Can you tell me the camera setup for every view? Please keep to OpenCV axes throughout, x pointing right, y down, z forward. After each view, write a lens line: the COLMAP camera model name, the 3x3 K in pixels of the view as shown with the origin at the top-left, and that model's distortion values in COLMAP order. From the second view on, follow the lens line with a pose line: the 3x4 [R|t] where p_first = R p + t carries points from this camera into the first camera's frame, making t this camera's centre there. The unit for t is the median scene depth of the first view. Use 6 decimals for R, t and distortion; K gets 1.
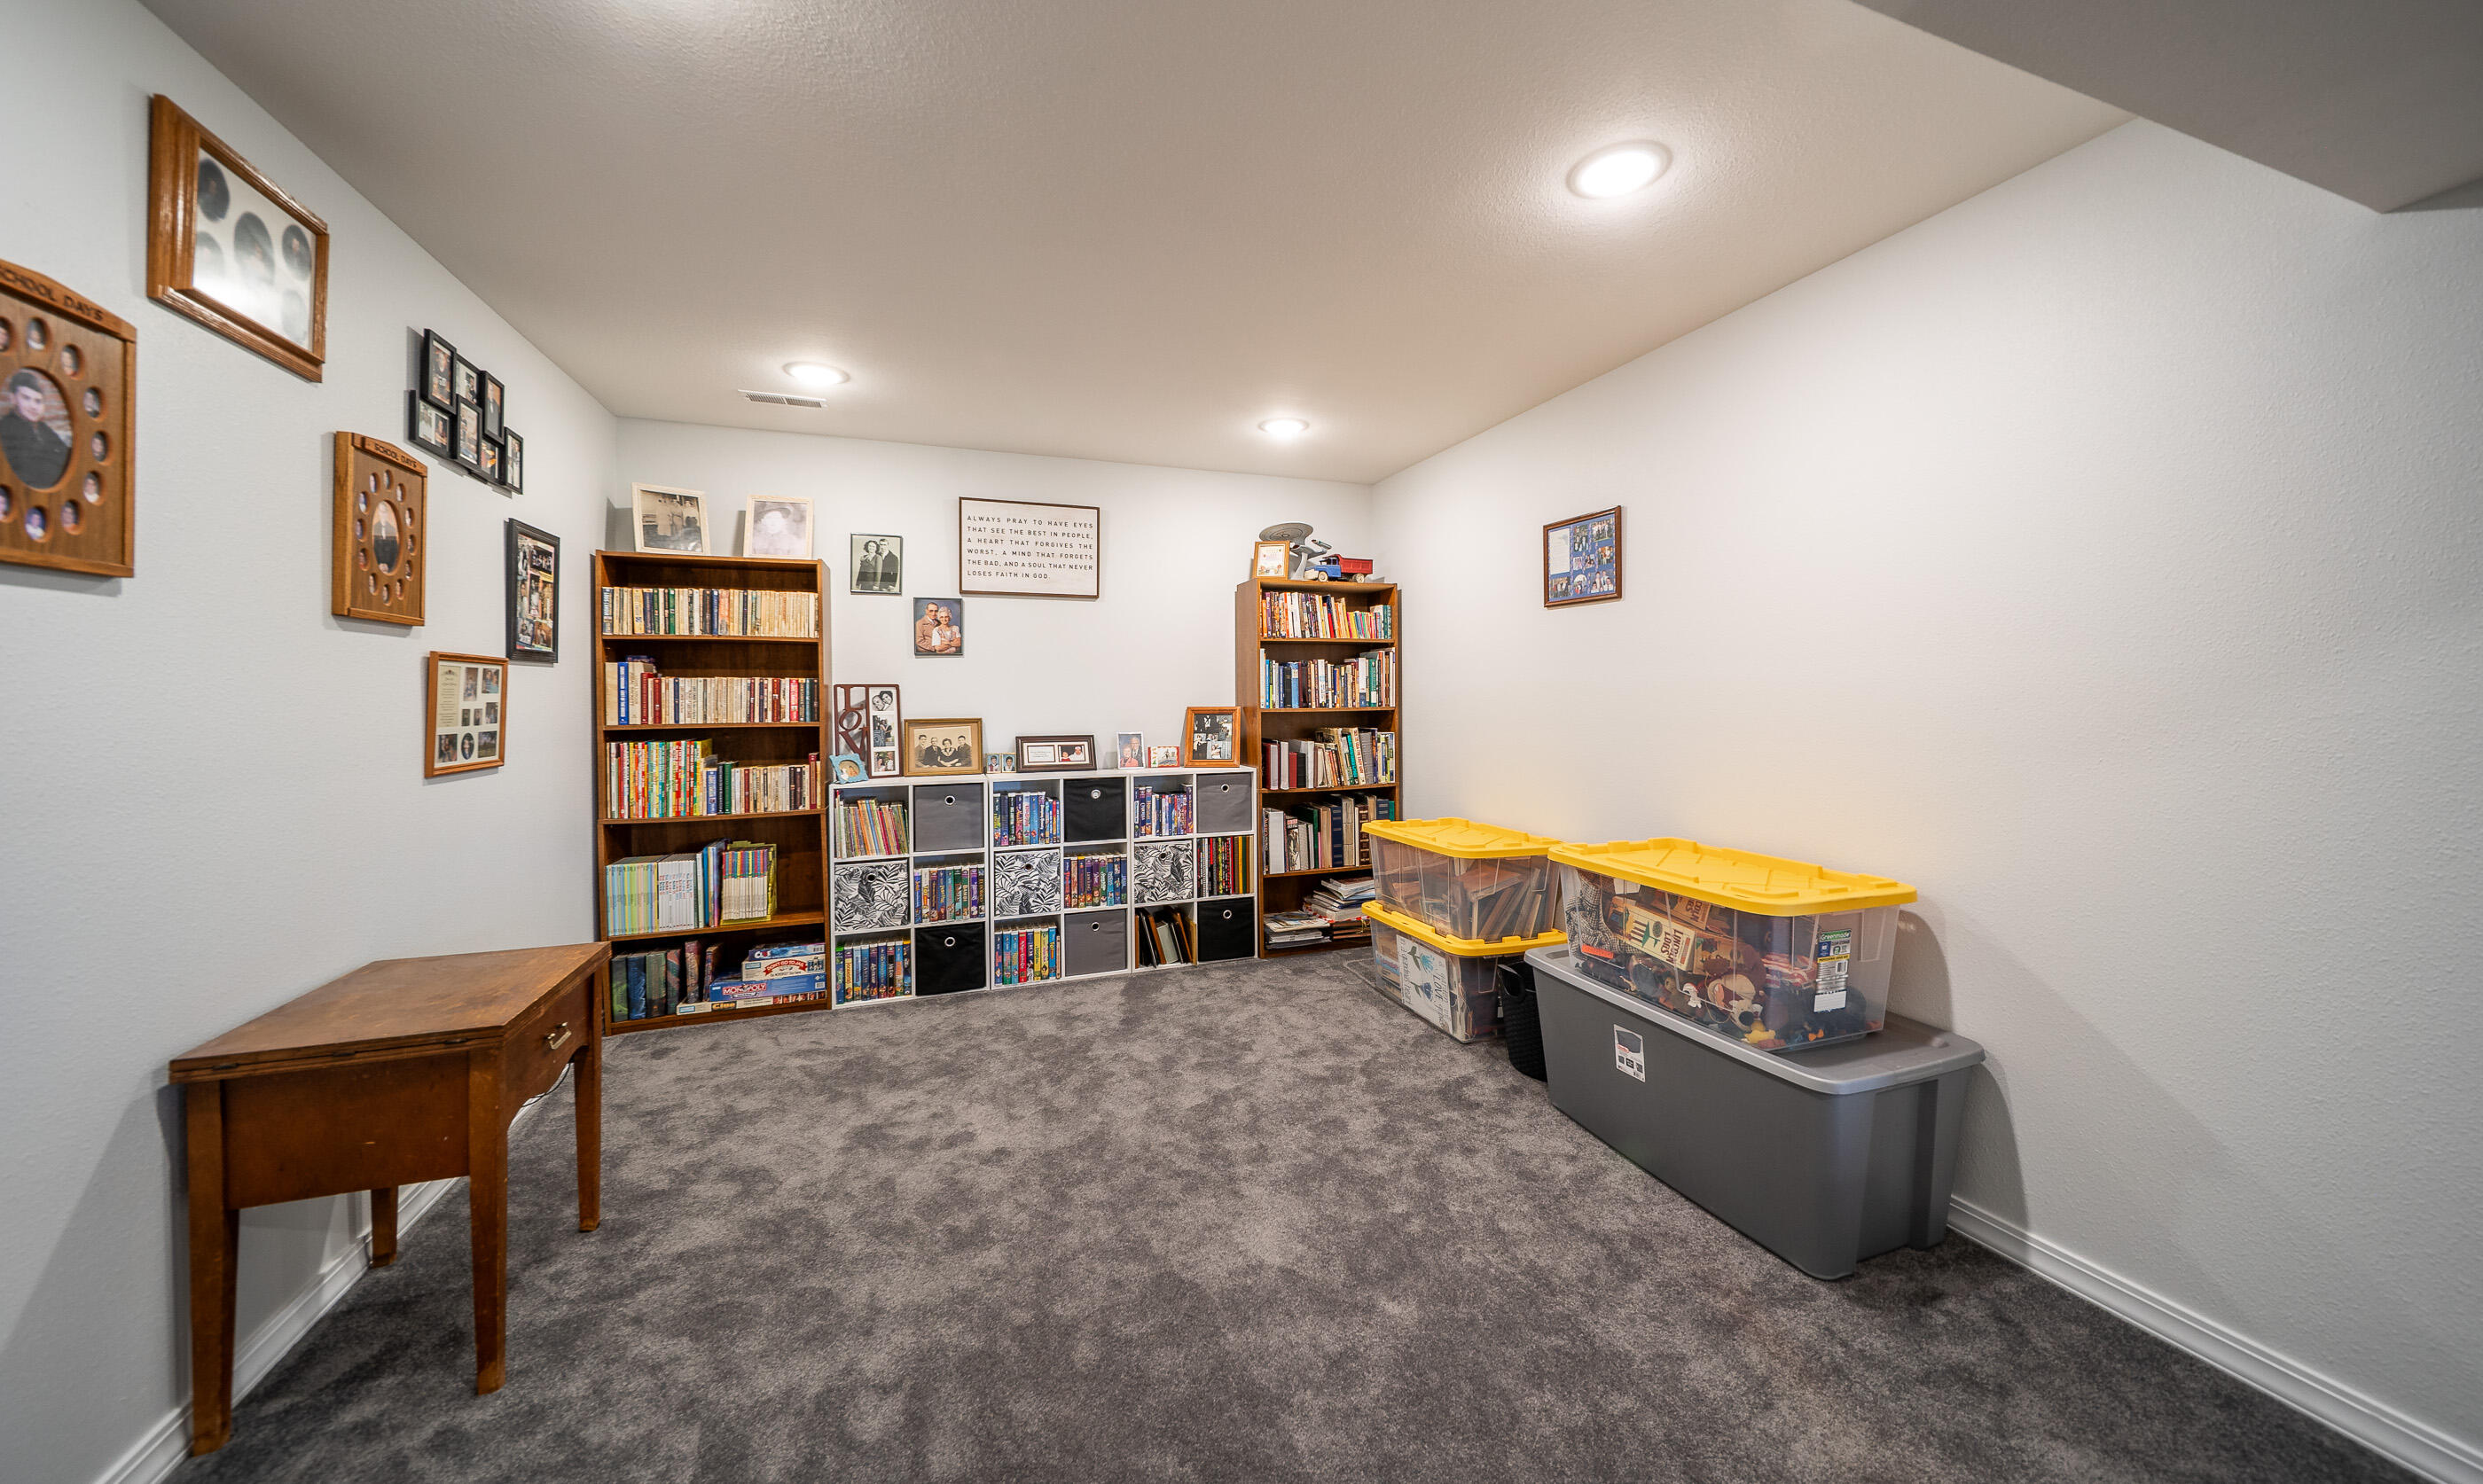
lens RADIAL K [[868.3, 0, 1251.2], [0, 868.3, 703.0], [0, 0, 1]] dist [0.000515, -0.000059]
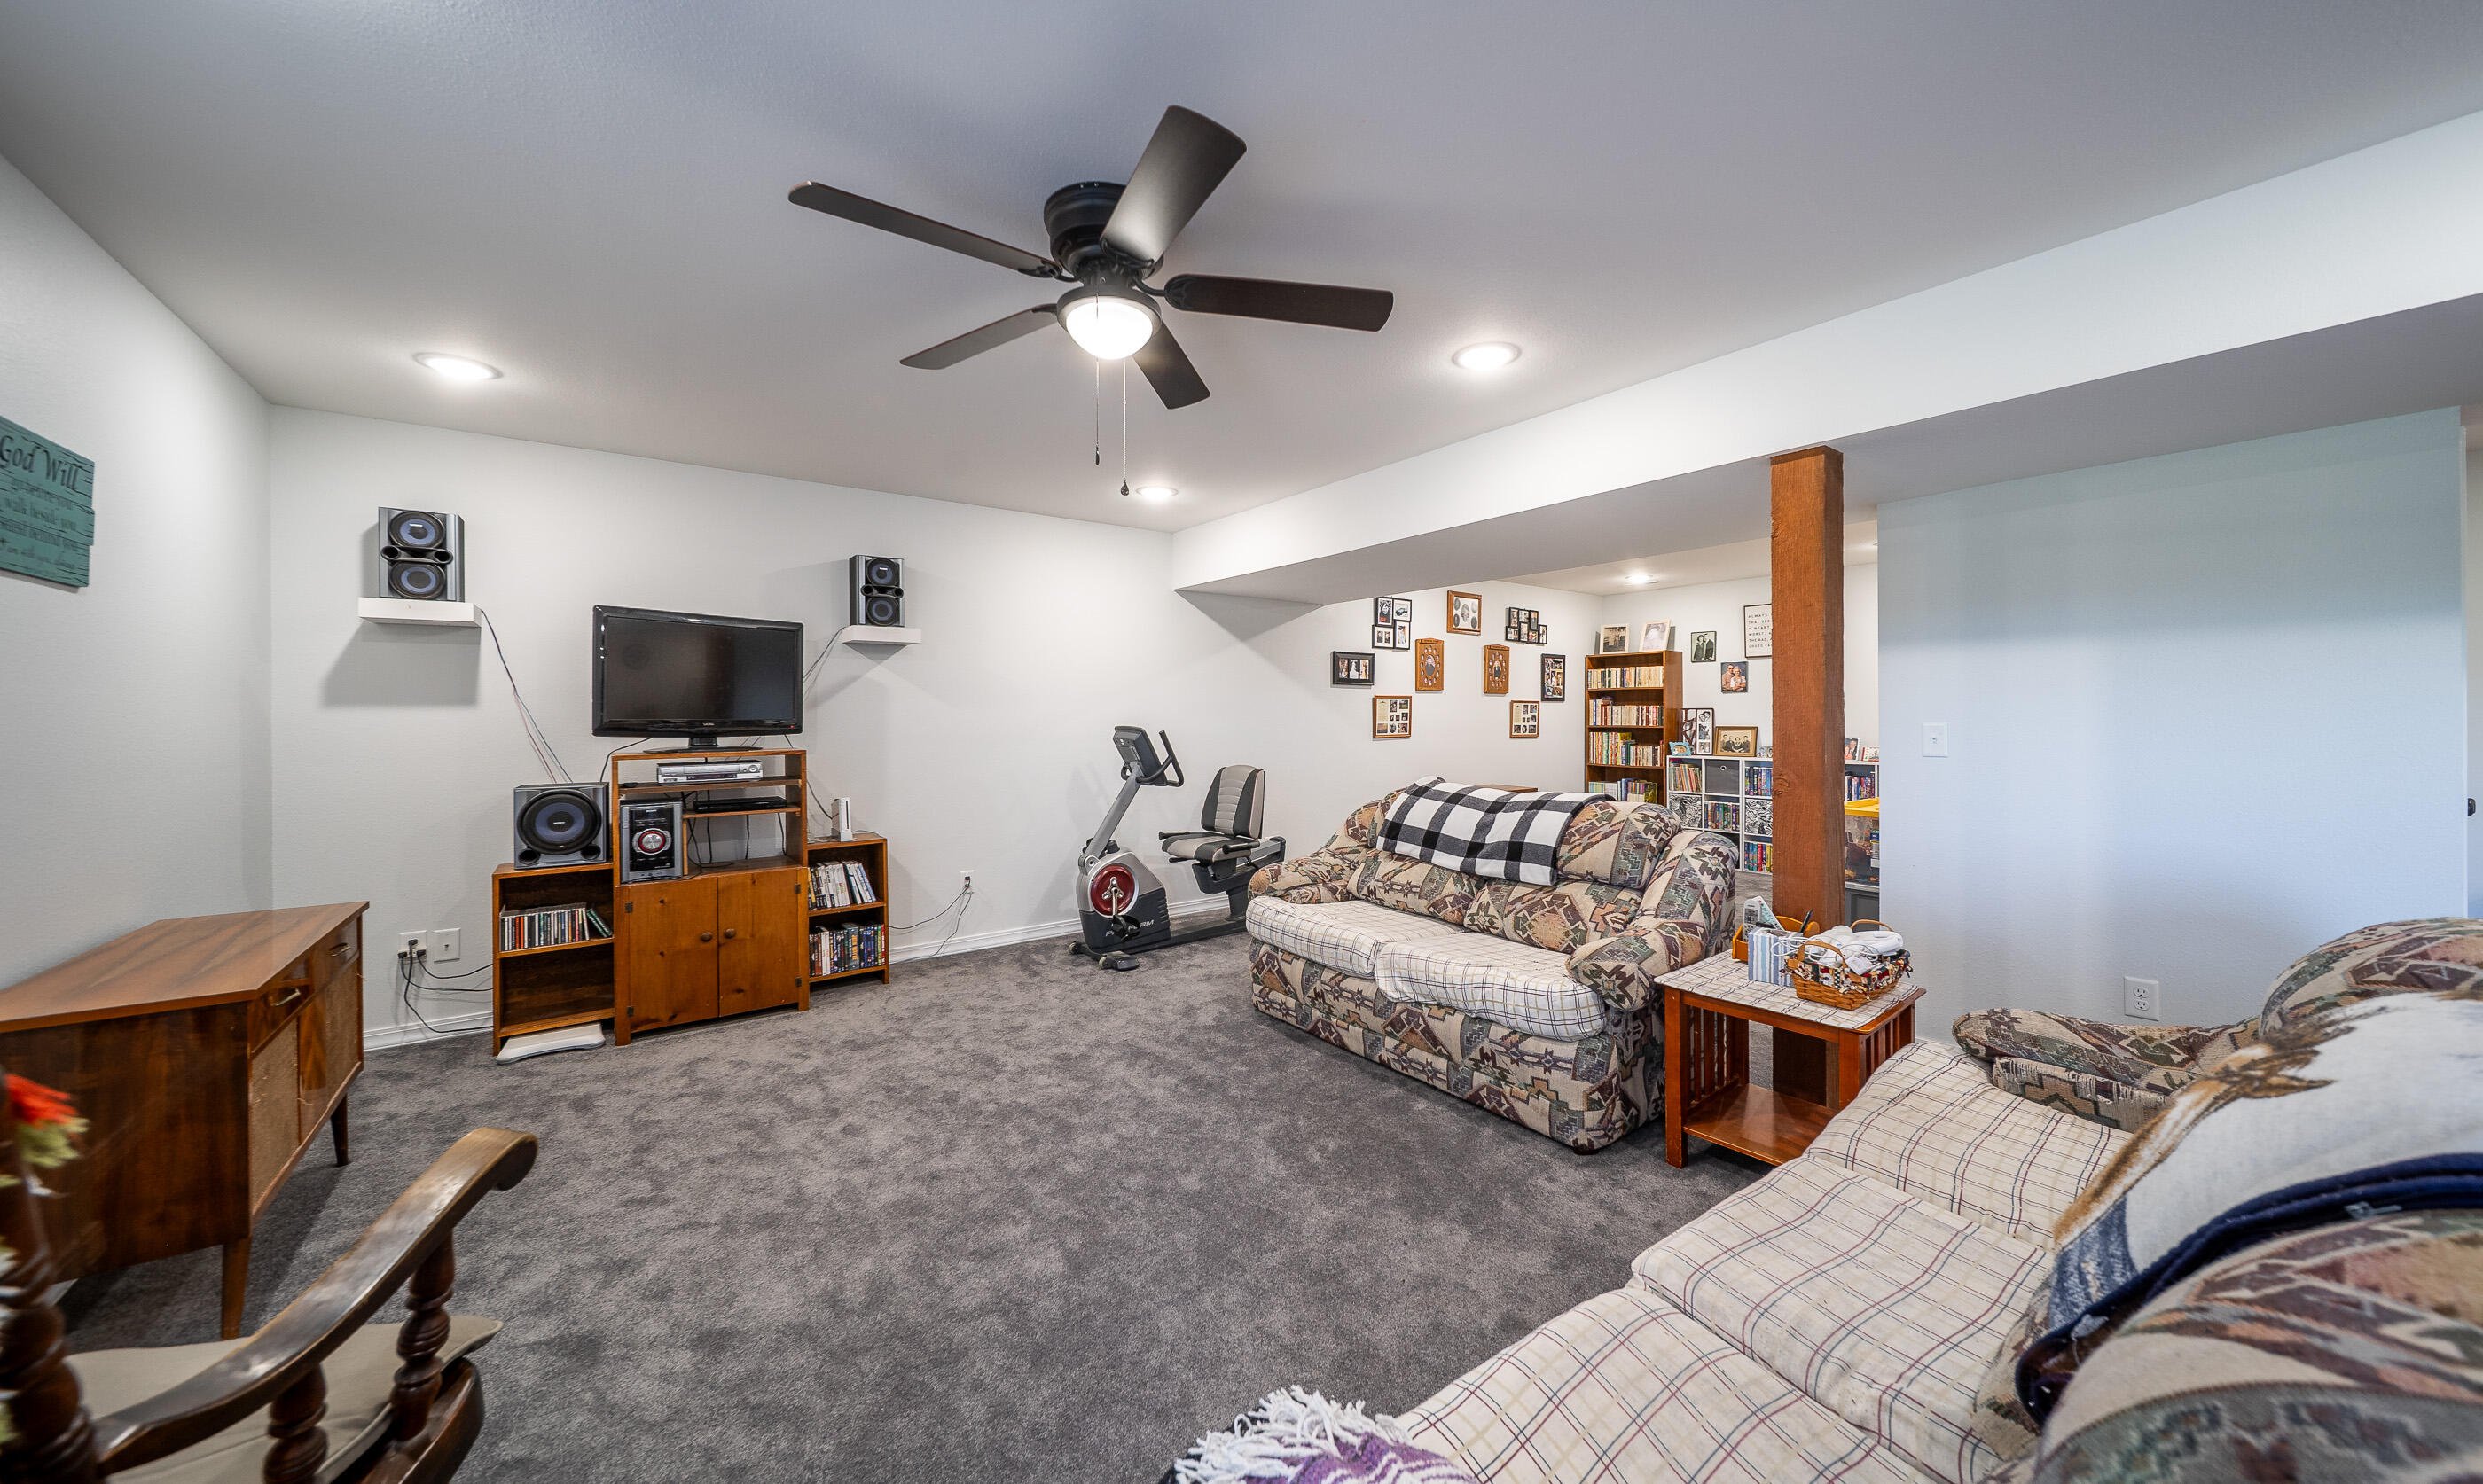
lens RADIAL K [[868.3, 0, 1244.5], [0, 868.3, 721.1], [0, 0, 1]] dist [0.000515, -0.000059]
pose [[0.272420, 0.013670, -0.962081, 1.320836], [-0.010498, 0.999882, 0.011235, -0.003517], [0.962121, 0.007039, 0.272532, -0.599899]]
